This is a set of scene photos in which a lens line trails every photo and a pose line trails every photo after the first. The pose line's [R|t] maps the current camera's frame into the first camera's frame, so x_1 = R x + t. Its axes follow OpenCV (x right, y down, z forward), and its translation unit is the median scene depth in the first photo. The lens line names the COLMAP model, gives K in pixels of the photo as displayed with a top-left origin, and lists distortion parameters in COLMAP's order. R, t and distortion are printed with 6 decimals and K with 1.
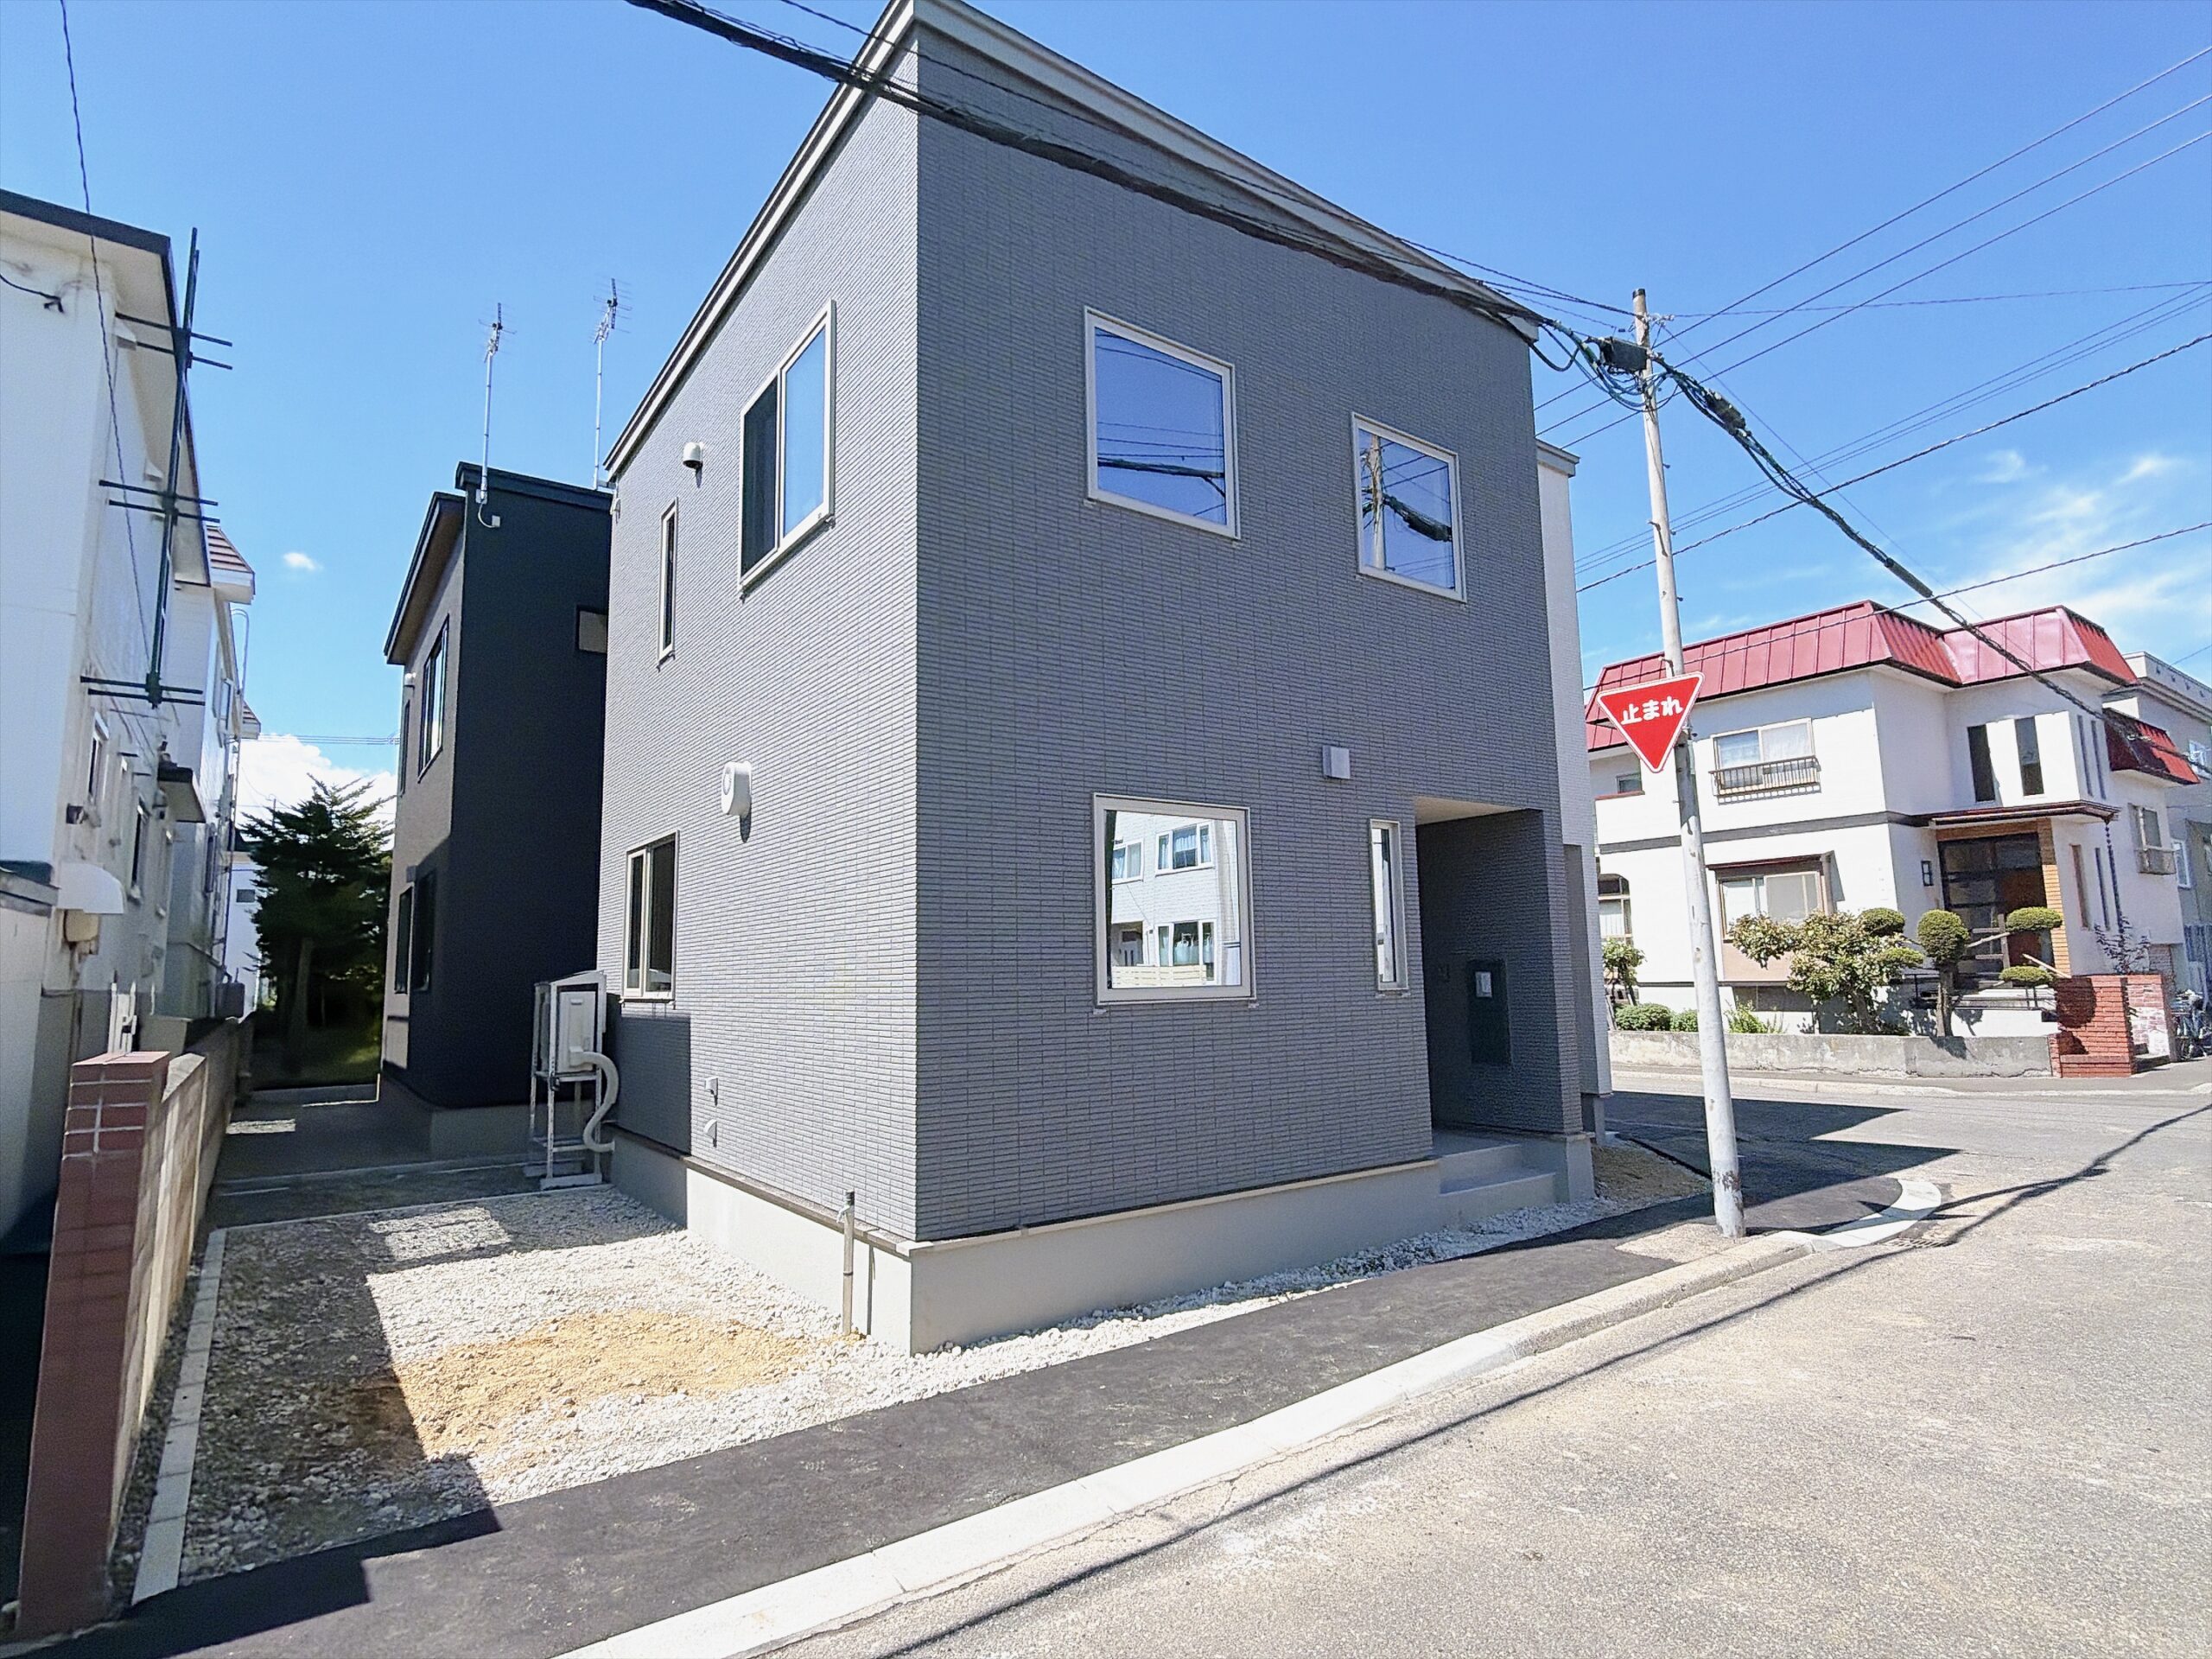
lens RADIAL K [[1134.8, 0, 1102.4], [0, 1134.8, 836.1], [0, 0, 1]] dist [-0.002636, 0.001006]
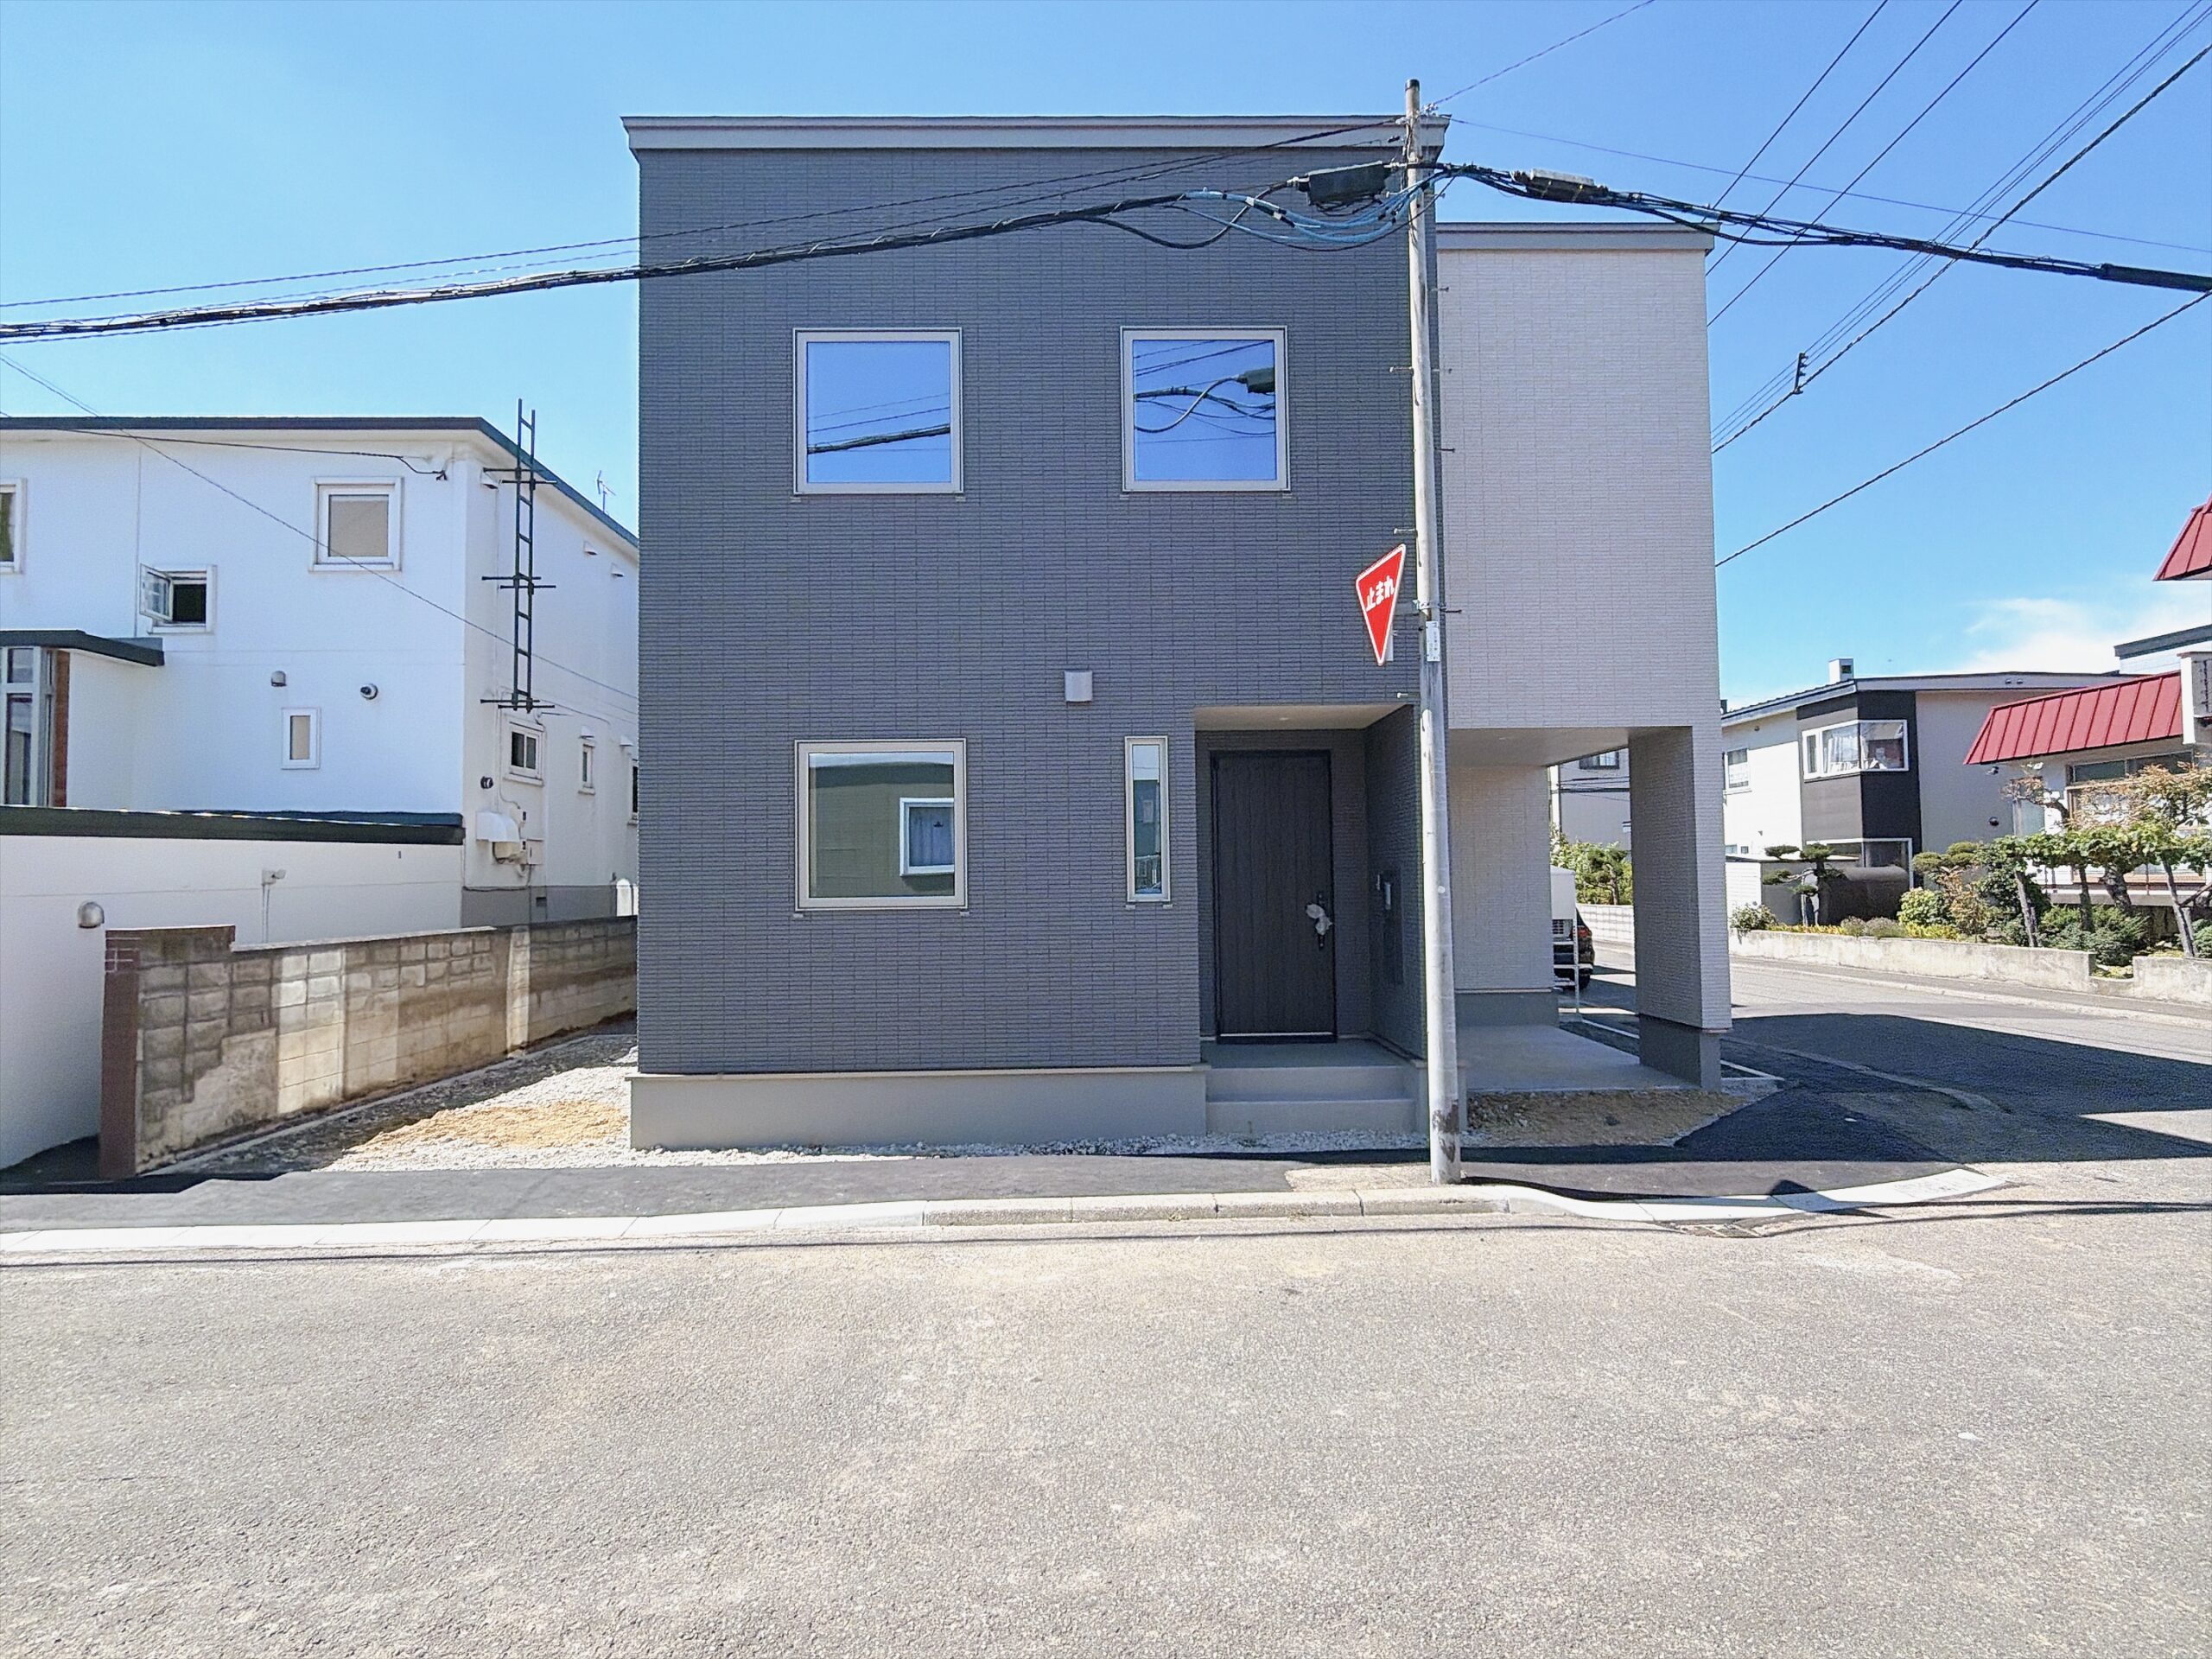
lens RADIAL K [[1134.8, 0, 1101.8], [0, 1134.8, 828.4], [0, 0, 1]] dist [-0.002636, 0.001006]
pose [[0.823667, -0.017707, -0.566797, 0.790529], [0.066966, 0.995556, 0.066212, -0.001342], [0.563105, -0.092492, 0.821193, 0.132179]]
